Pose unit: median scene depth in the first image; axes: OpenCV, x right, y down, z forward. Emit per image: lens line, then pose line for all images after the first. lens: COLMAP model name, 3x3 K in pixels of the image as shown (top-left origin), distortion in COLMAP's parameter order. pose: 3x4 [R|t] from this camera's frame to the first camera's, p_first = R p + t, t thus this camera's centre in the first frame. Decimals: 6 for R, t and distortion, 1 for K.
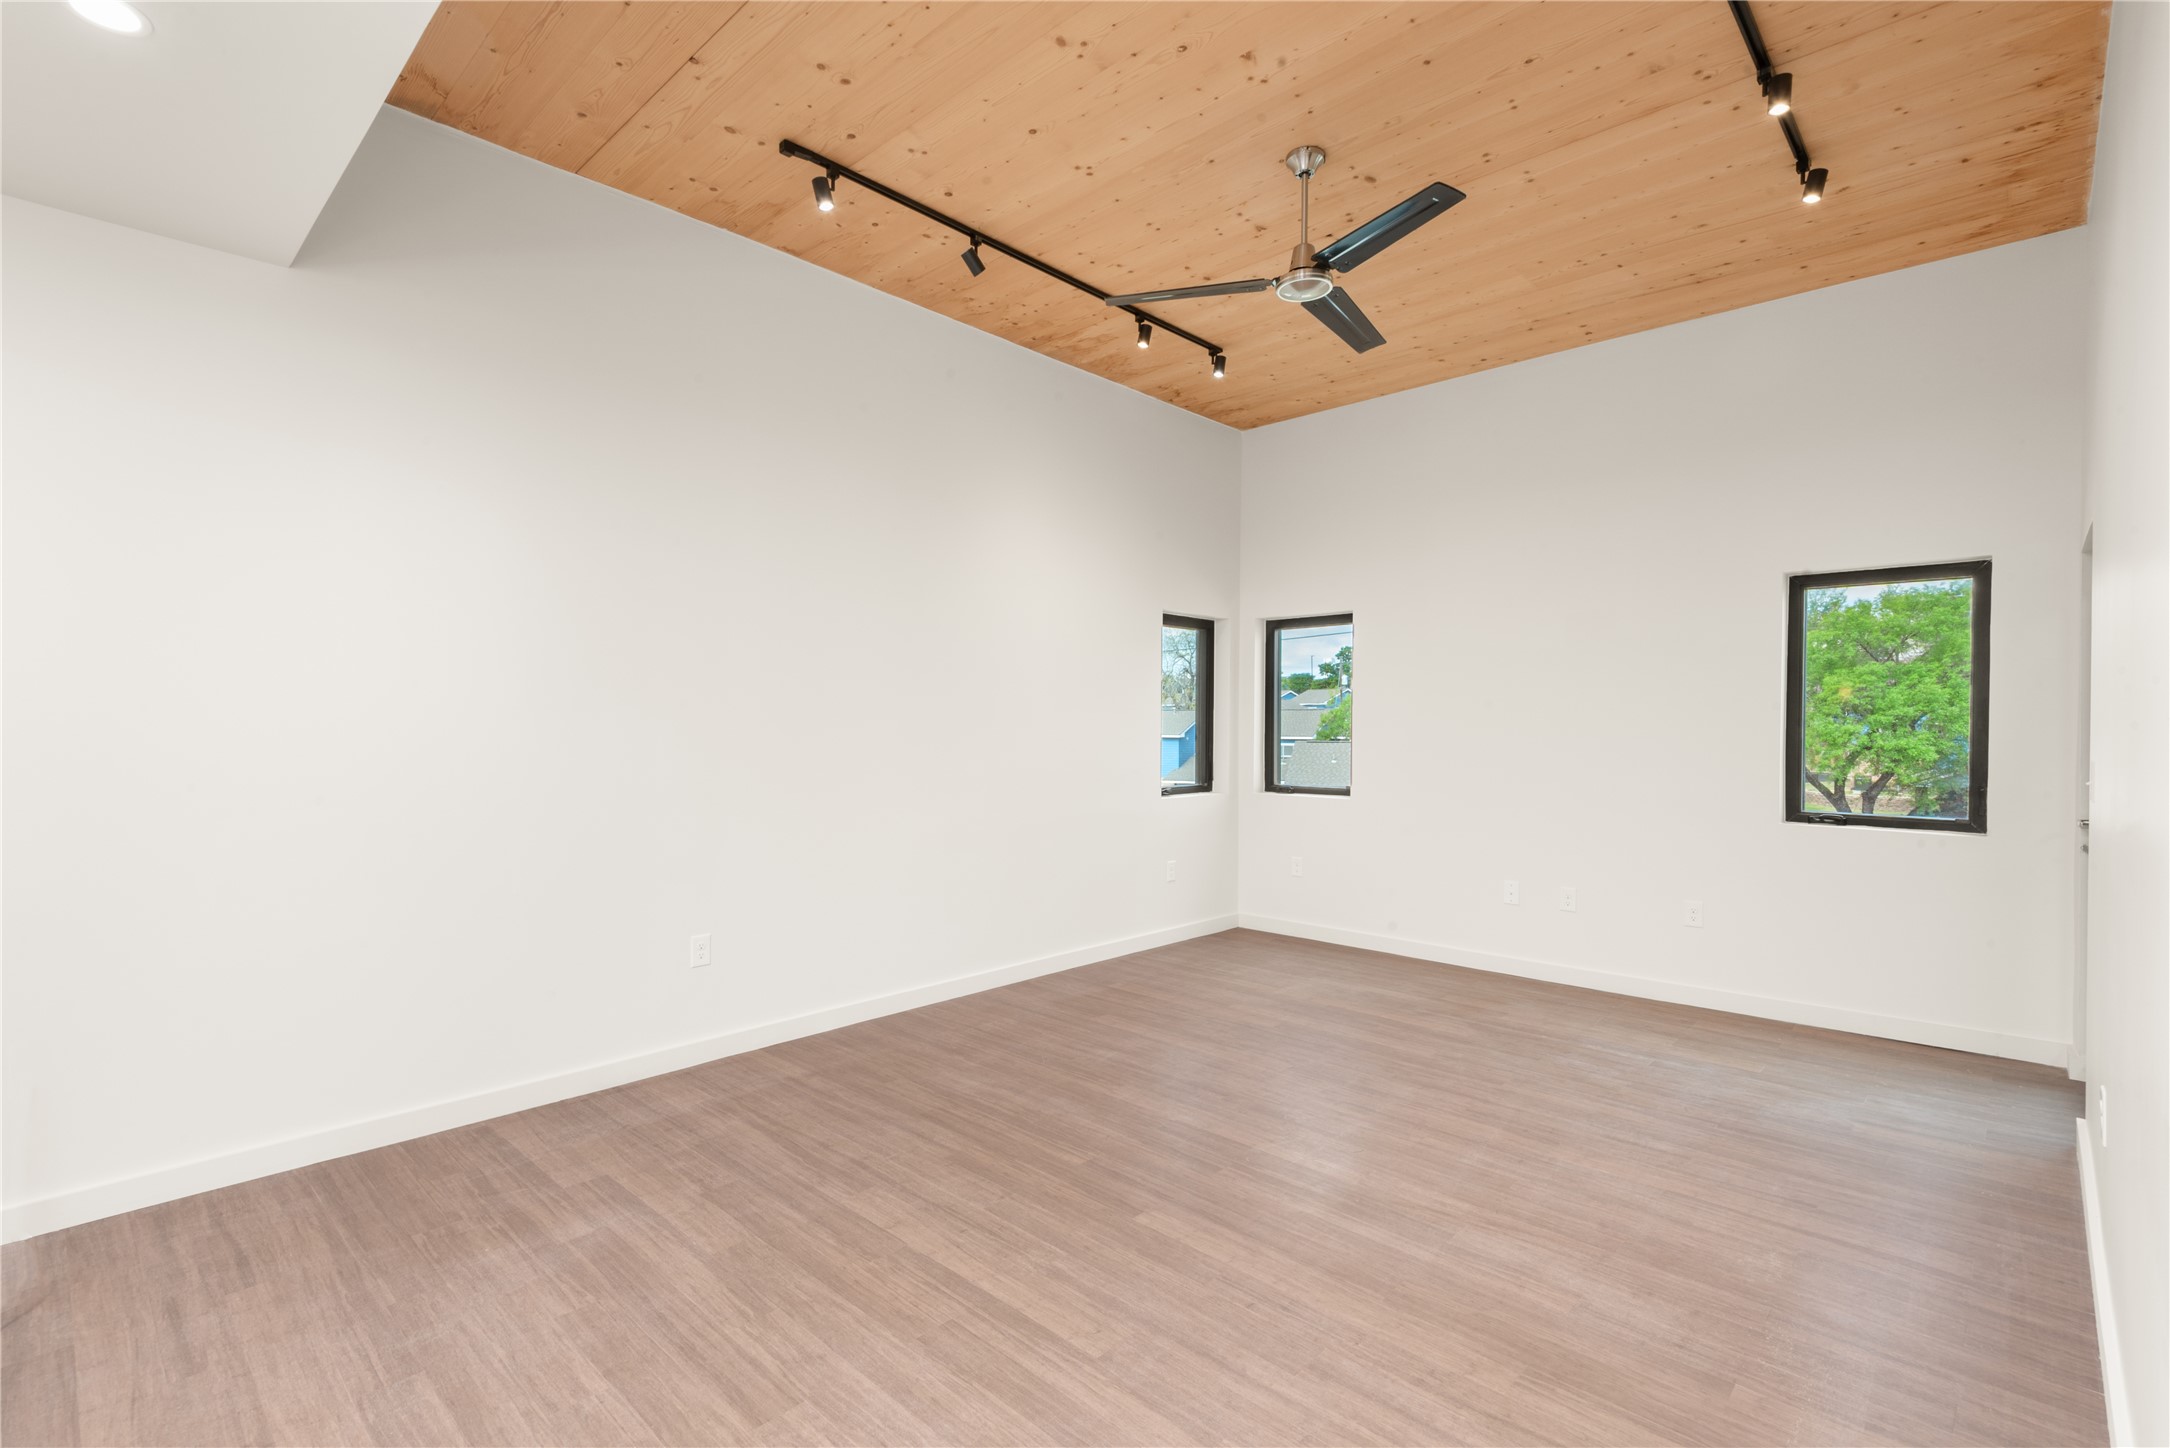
lens RADIAL K [[960.7, 0, 1089.6], [0, 960.7, 699.4], [0, 0, 1]] dist [-0.000911, 0.000409]
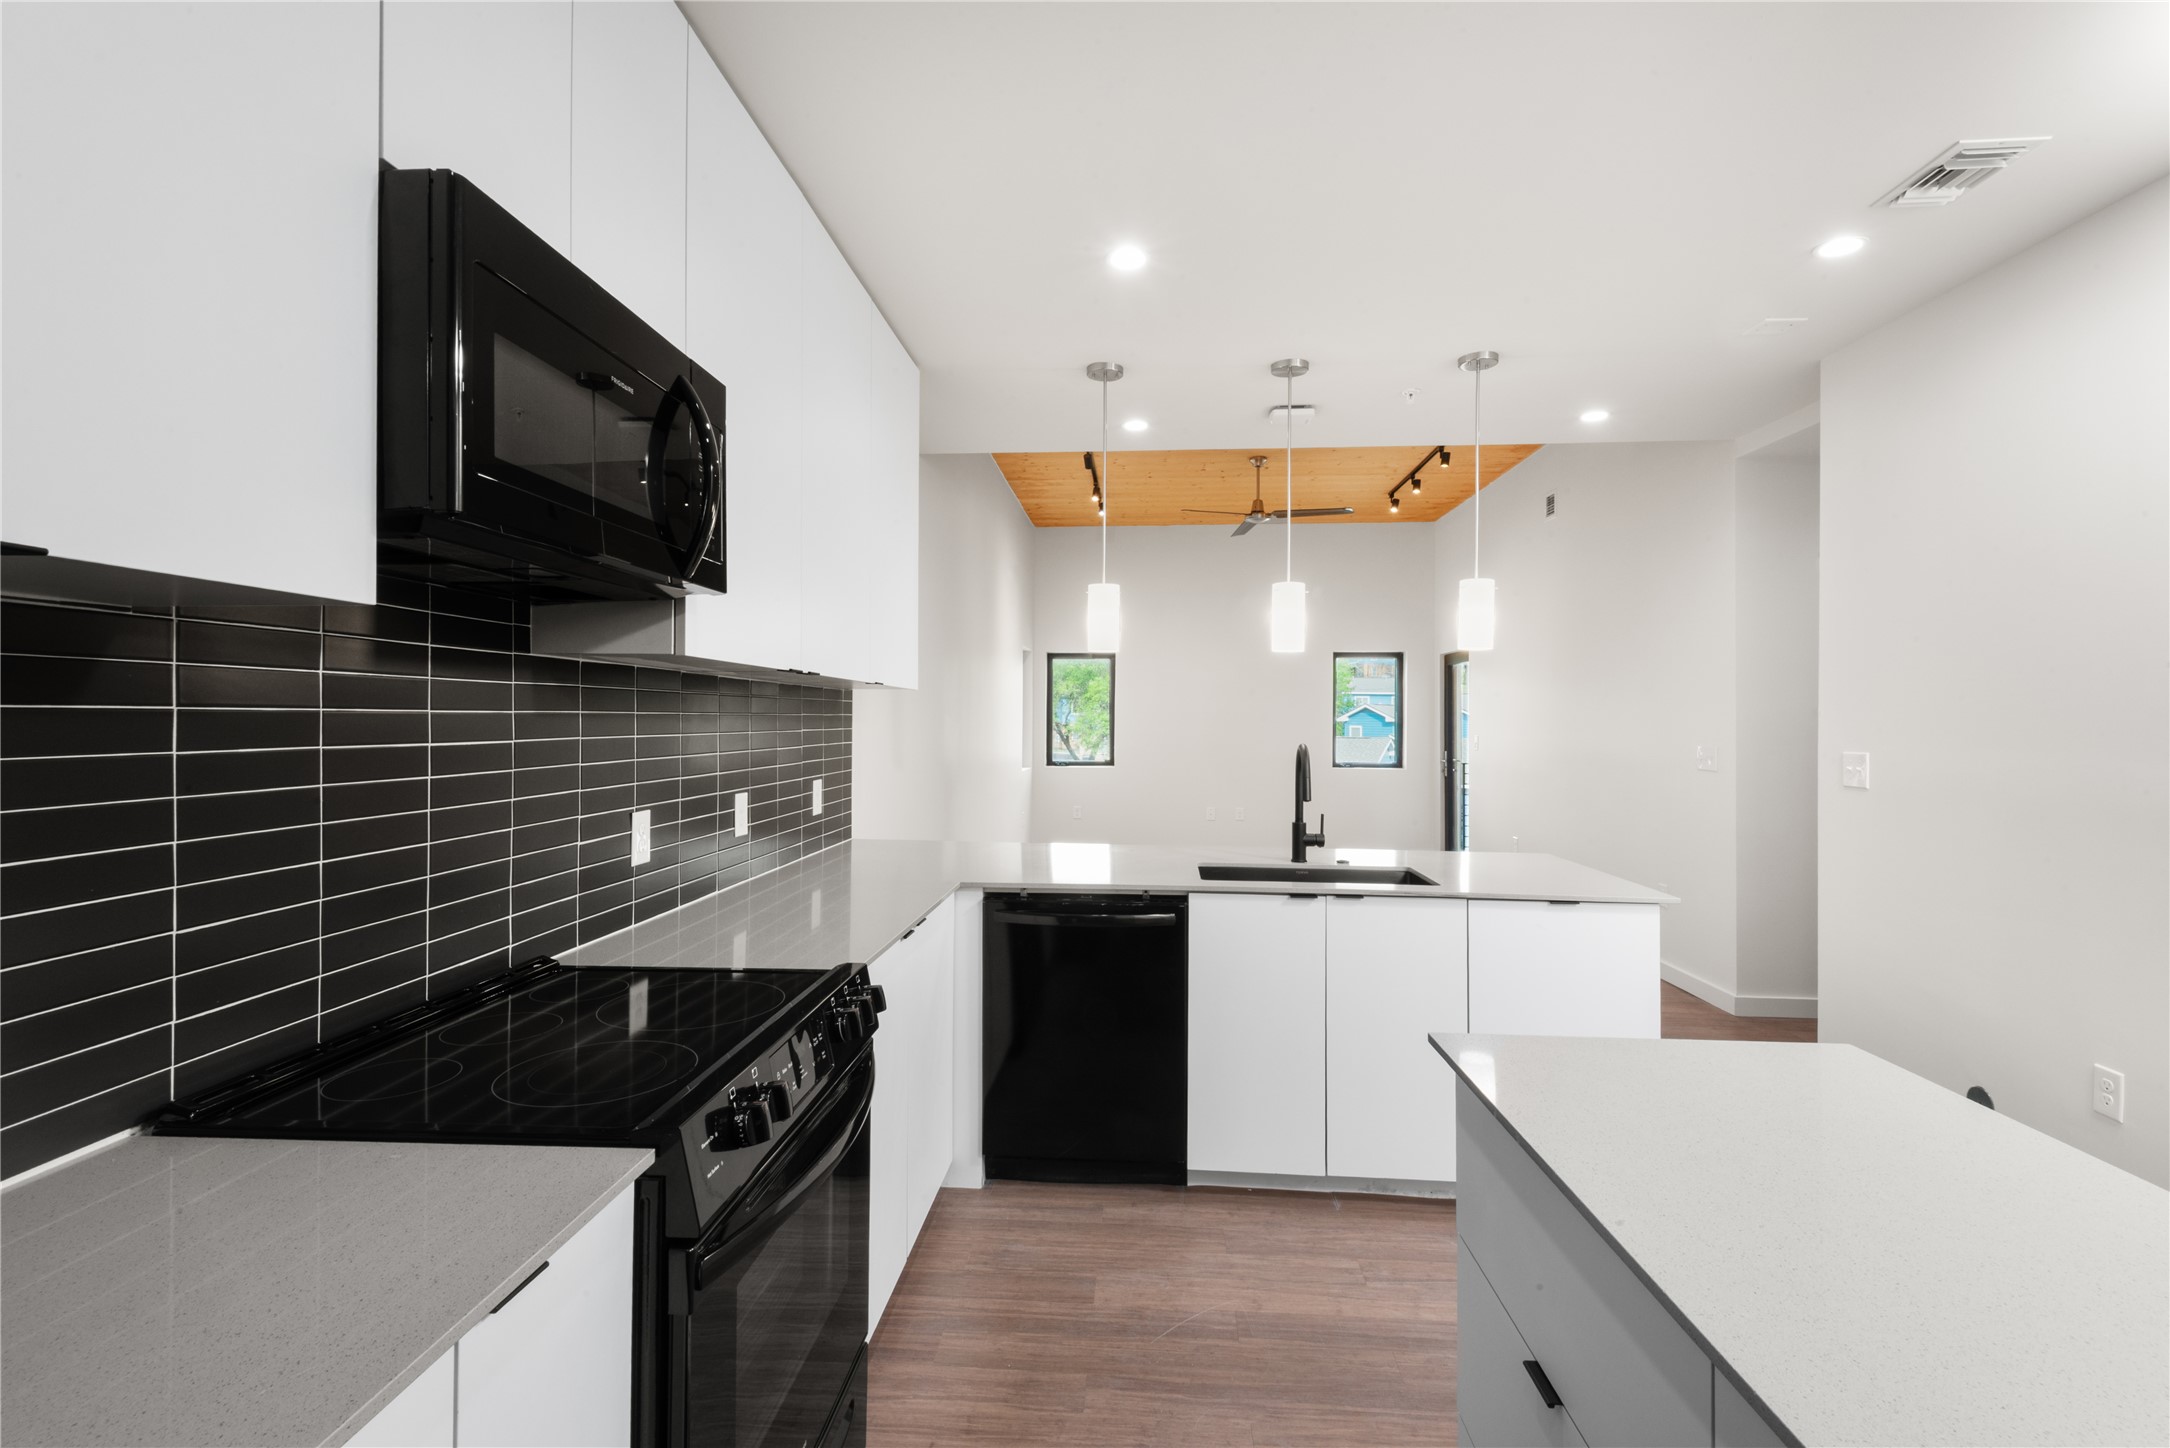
lens RADIAL K [[960.7, 0, 1089.6], [0, 960.7, 699.4], [0, 0, 1]] dist [-0.000911, 0.000409]
pose [[0.765719, 0.000351, 0.643175, -1.398447], [-0.014642, 0.999750, 0.016886, -0.067014], [-0.643009, -0.022347, 0.765533, -0.384758]]
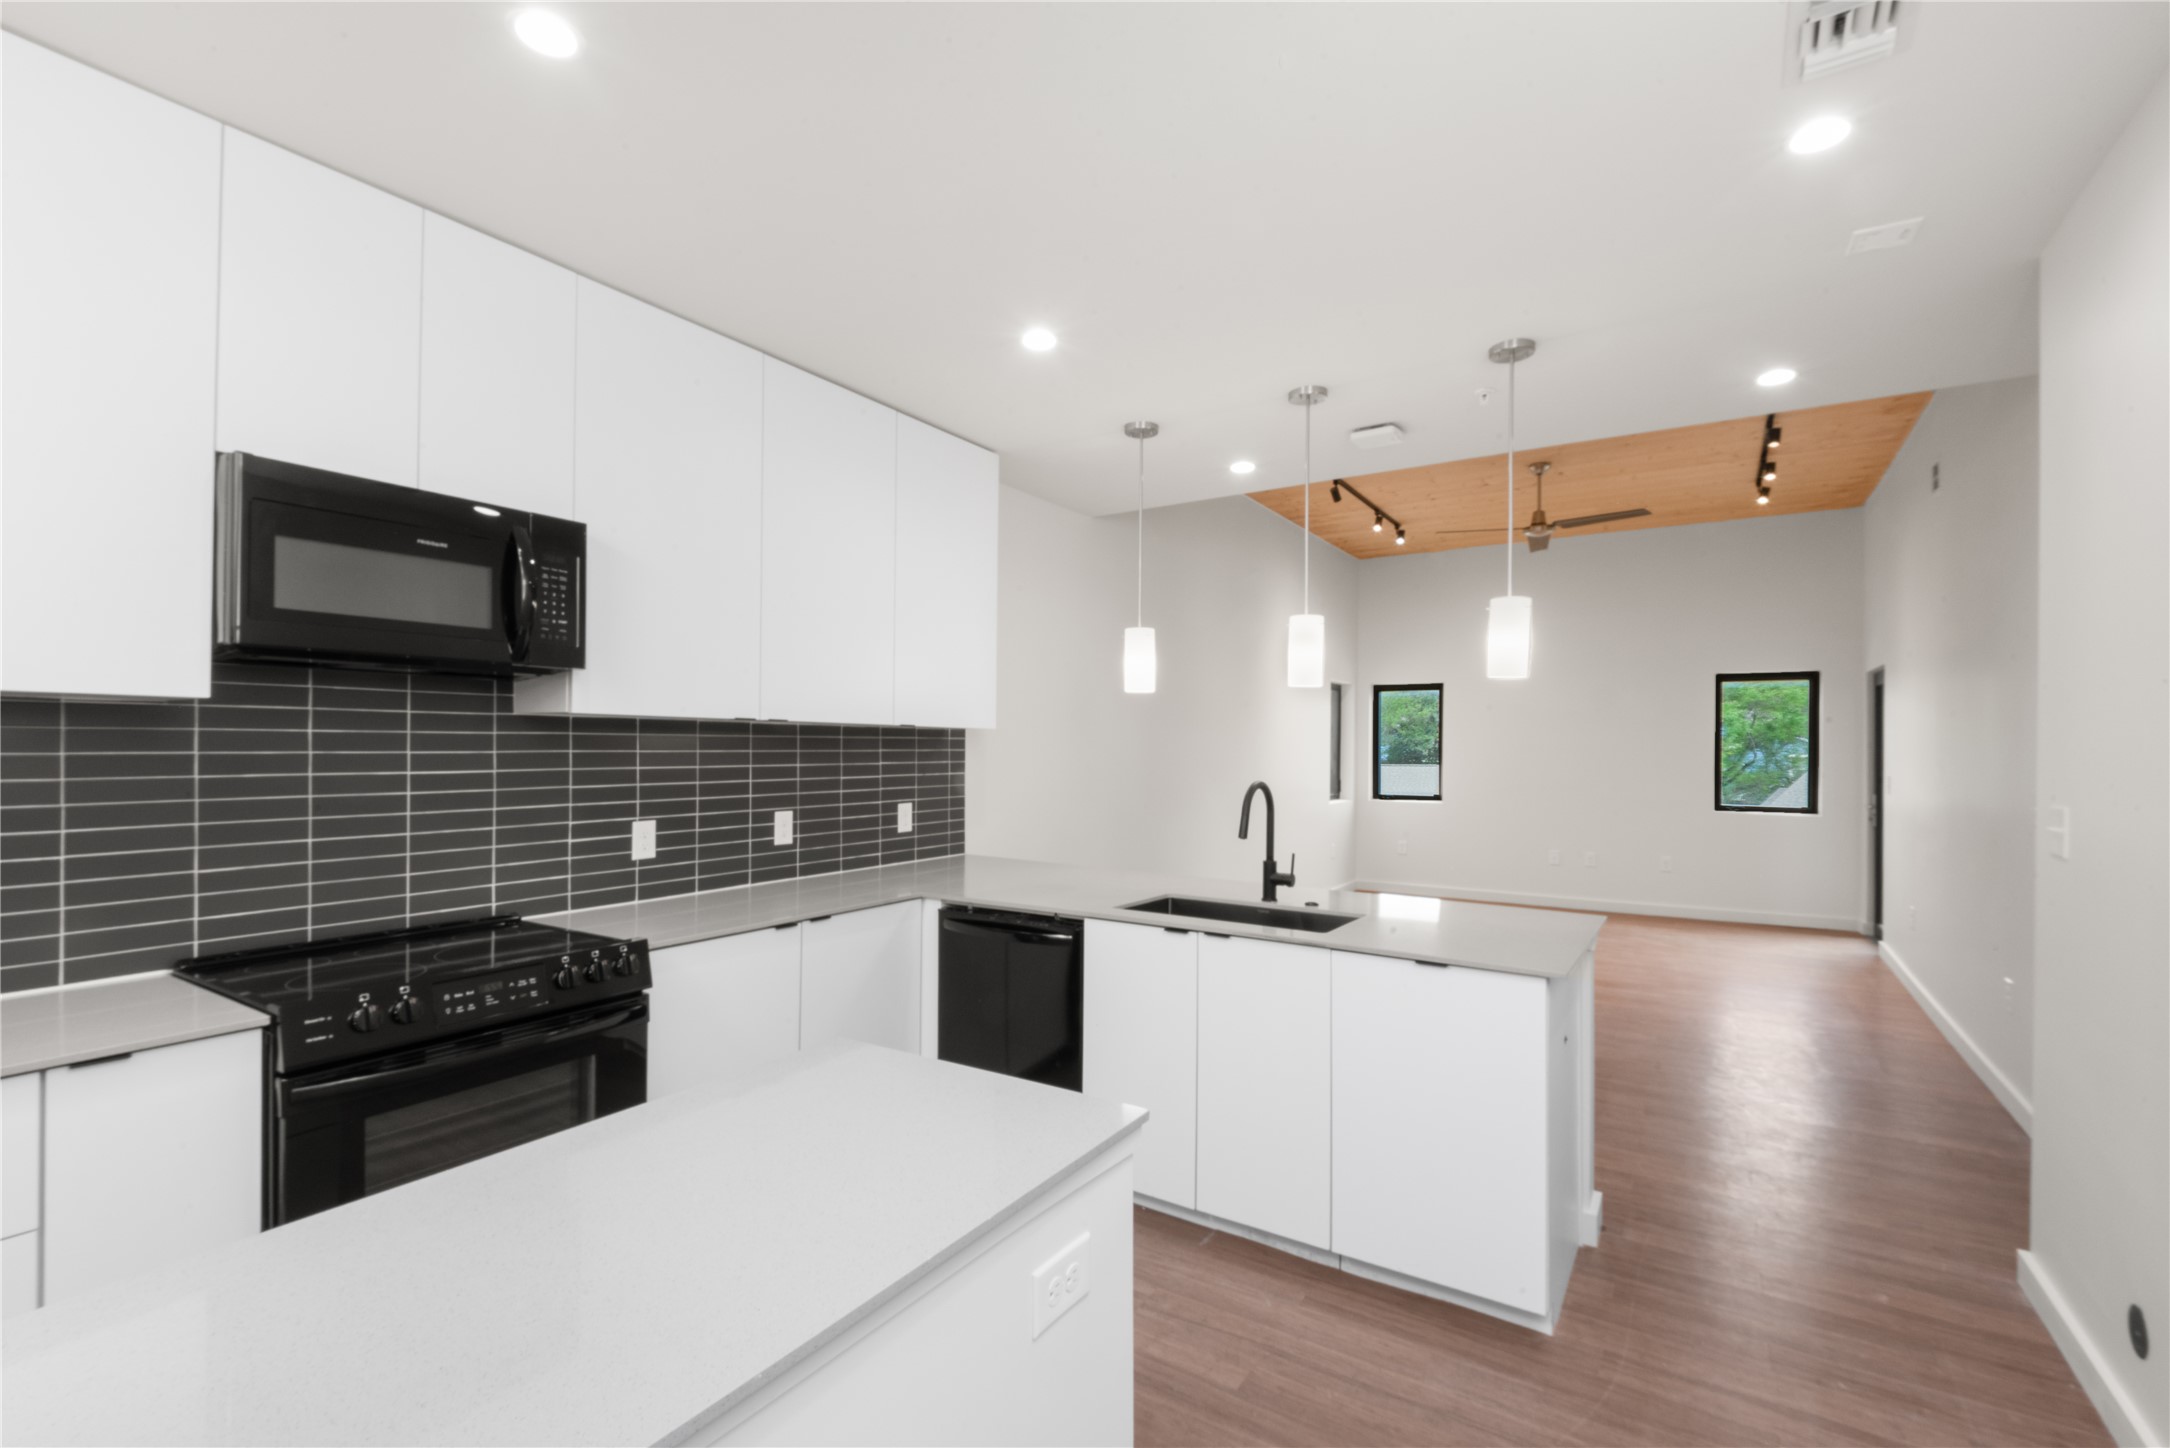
lens RADIAL K [[927.5, 0, 1108.5], [0, 927.5, 734.1], [0, 0, 1]] dist [0.002059, 0.000035]
pose [[0.977320, -0.007451, 0.211635, -1.001458], [0.002353, 0.999701, 0.024328, -0.078259], [-0.211753, -0.023279, 0.977046, -0.628285]]
